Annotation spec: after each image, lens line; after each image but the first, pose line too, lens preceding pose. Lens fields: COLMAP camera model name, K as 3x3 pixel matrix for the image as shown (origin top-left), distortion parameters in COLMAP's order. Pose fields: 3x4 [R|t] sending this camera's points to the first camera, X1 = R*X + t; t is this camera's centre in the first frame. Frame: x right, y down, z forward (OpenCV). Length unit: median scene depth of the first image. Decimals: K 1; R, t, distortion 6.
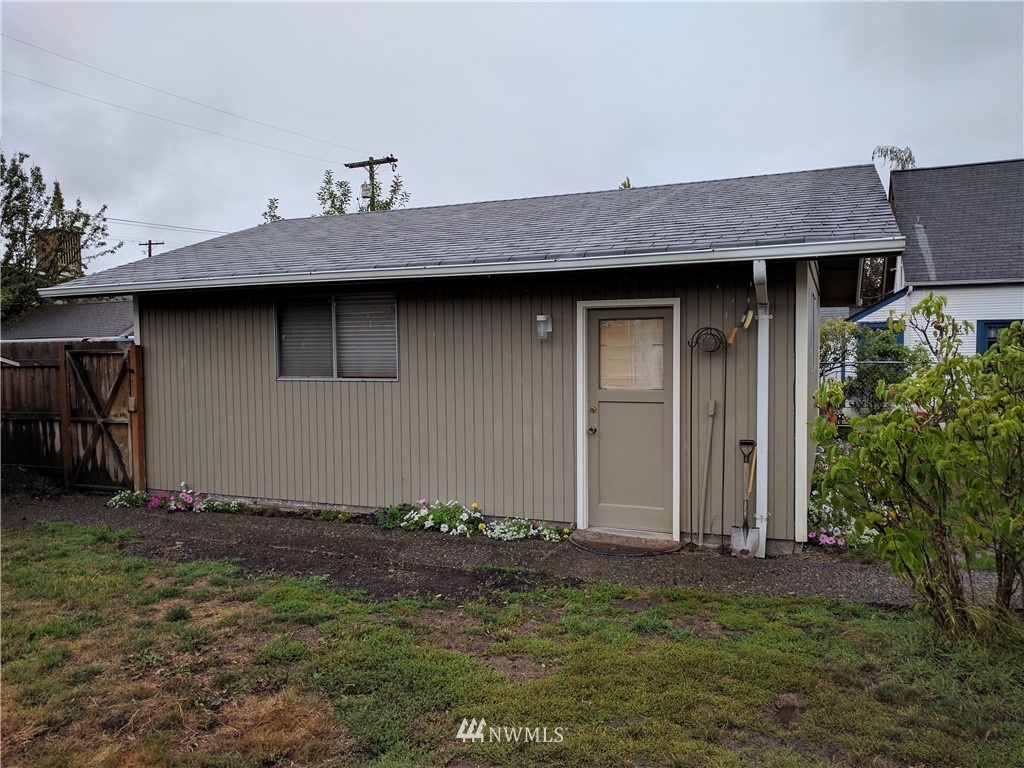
lens RADIAL K [[759.6, 0, 511.9], [0, 759.6, 379.5], [0, 0, 1]] dist [0.019476, -0.022863]
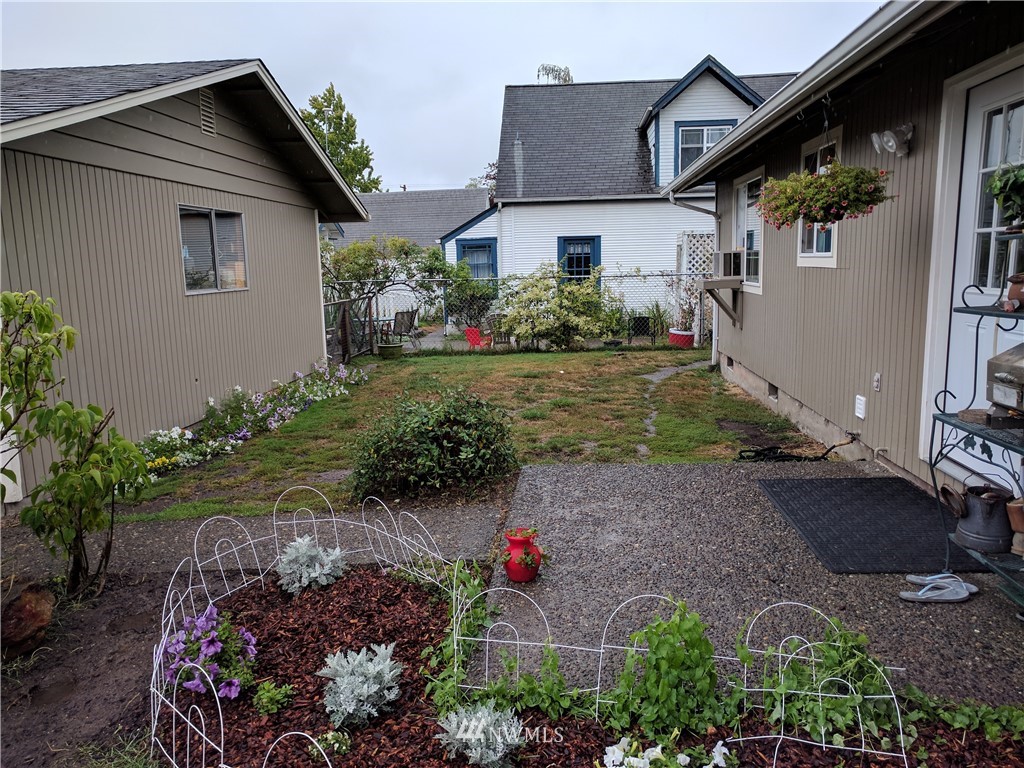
lens RADIAL K [[759.6, 0, 512.5], [0, 759.6, 384.3], [0, 0, 1]] dist [0.019476, -0.022863]
pose [[0.944661, -0.063095, 0.321923, 0.111191], [0.026340, 0.992750, 0.117280, -0.000255], [-0.326988, -0.102311, 0.939474, 0.009934]]
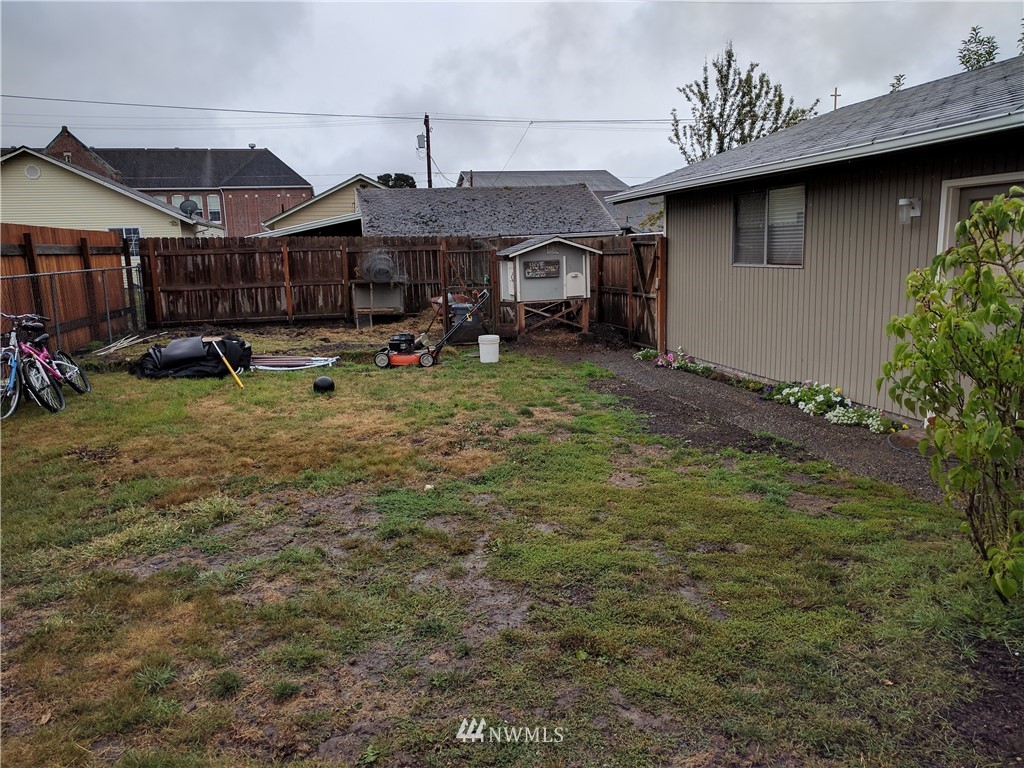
lens RADIAL K [[759.6, 0, 513.9], [0, 759.6, 386.0], [0, 0, 1]] dist [0.019476, -0.022863]
pose [[0.588066, 0.137765, -0.796994, 0.486101], [-0.012761, 0.986845, 0.161166, -0.001410], [0.808712, -0.084606, 0.582088, 0.033652]]
